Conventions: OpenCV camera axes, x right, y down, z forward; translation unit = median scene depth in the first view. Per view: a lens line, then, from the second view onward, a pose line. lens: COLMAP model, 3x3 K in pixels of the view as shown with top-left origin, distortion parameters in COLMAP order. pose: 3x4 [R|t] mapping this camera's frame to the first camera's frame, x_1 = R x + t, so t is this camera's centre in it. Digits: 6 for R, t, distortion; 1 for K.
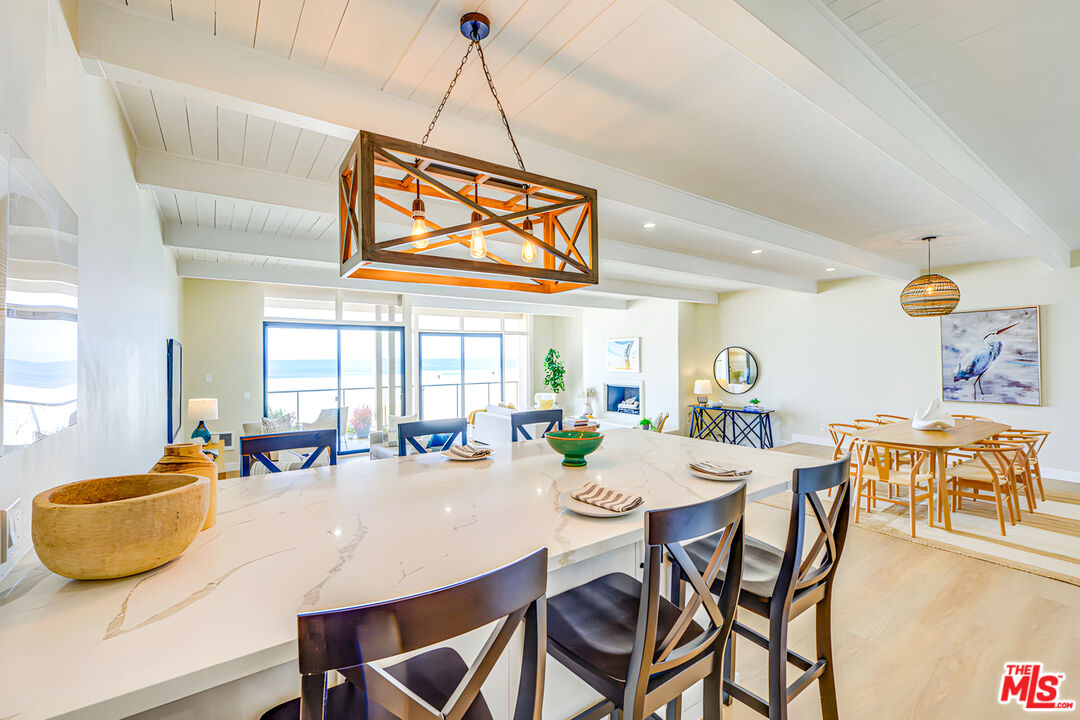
lens RADIAL K [[453.5, 0, 537.5], [0, 453.5, 358.2], [0, 0, 1]] dist [-0.001094, 0.000351]
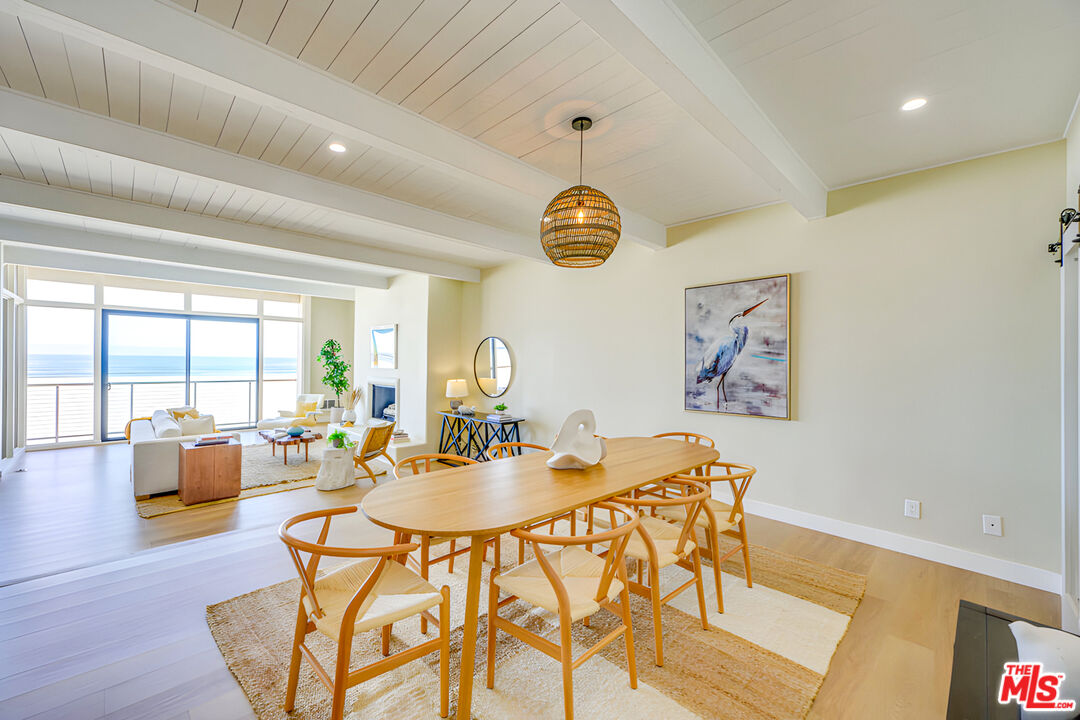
lens RADIAL K [[426.9, 0, 537.5], [0, 426.9, 365.9], [0, 0, 1]] dist [0.000728, 0.000160]
pose [[0.987589, 0.017384, 0.156094, 0.574887], [-0.019273, 0.999758, 0.010598, 0.022159], [-0.155872, -0.013475, 0.987685, 0.381260]]
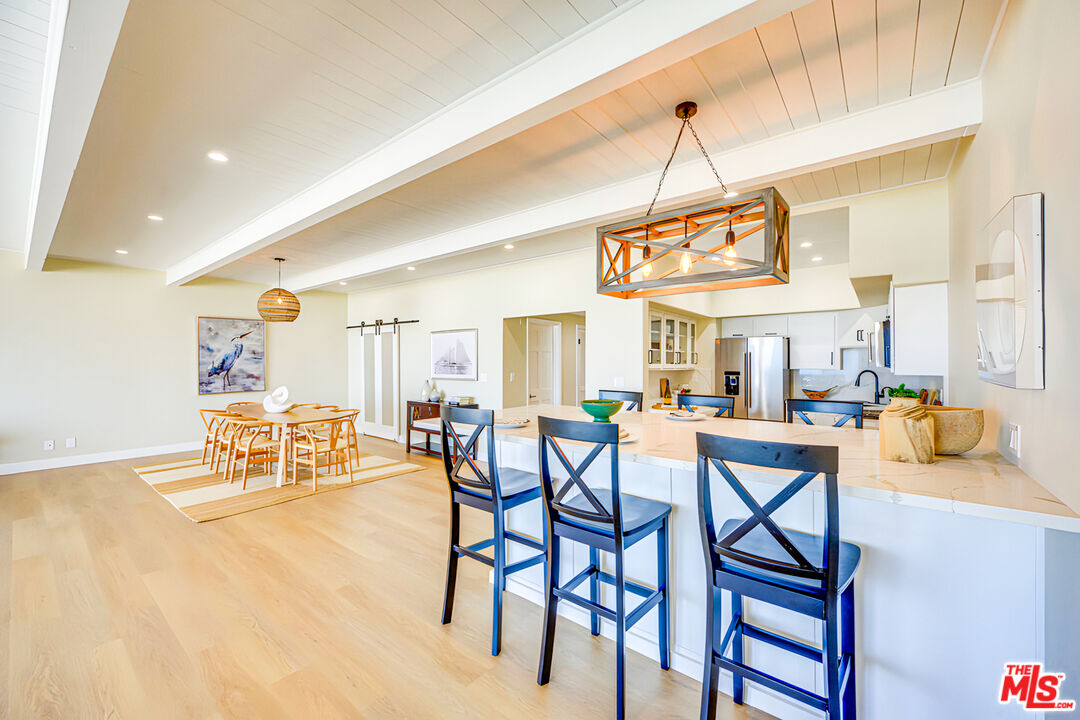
lens RADIAL K [[426.9, 0, 541.5], [0, 426.9, 356.4], [0, 0, 1]] dist [0.000728, 0.000160]
pose [[-0.275402, 0.008750, 0.961289, -0.368177], [-0.001359, 0.999954, -0.009492, 0.008950], [-0.961328, -0.003921, -0.275377, 0.491942]]
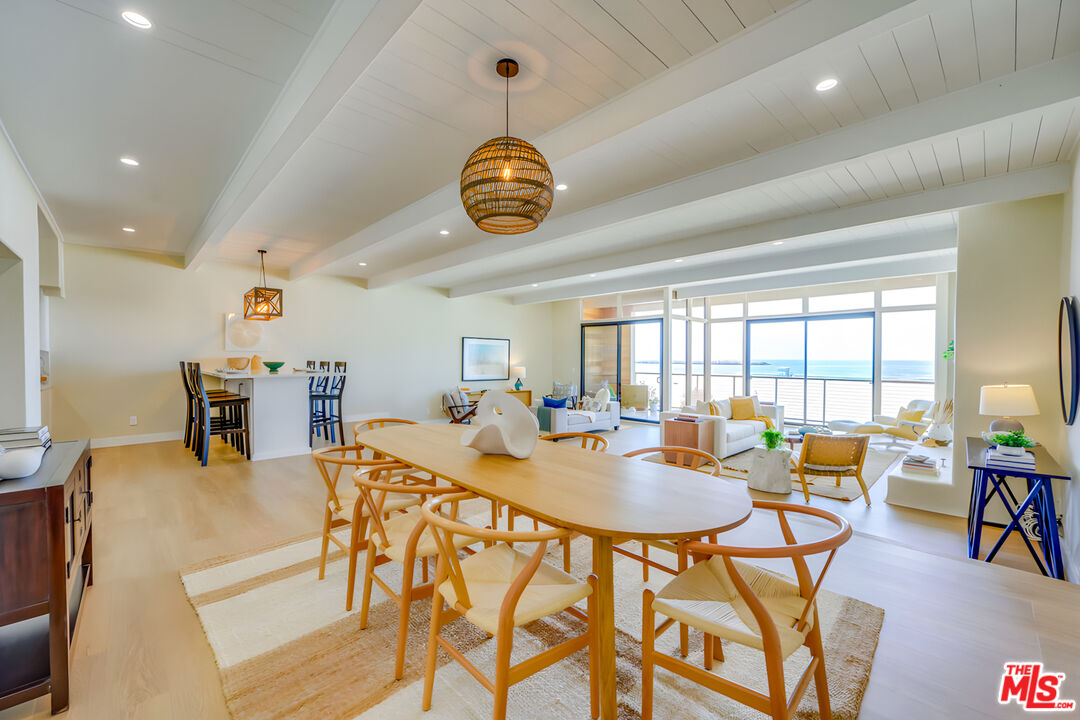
lens RADIAL K [[435.8, 0, 537.0], [0, 435.8, 356.1], [0, 0, 1]] dist [-0.001015, -0.000111]
pose [[0.138362, 0.005426, -0.990367, 1.066685], [-0.004042, 0.999980, 0.004914, 0.029364], [0.990373, 0.003323, 0.138381, 0.753794]]
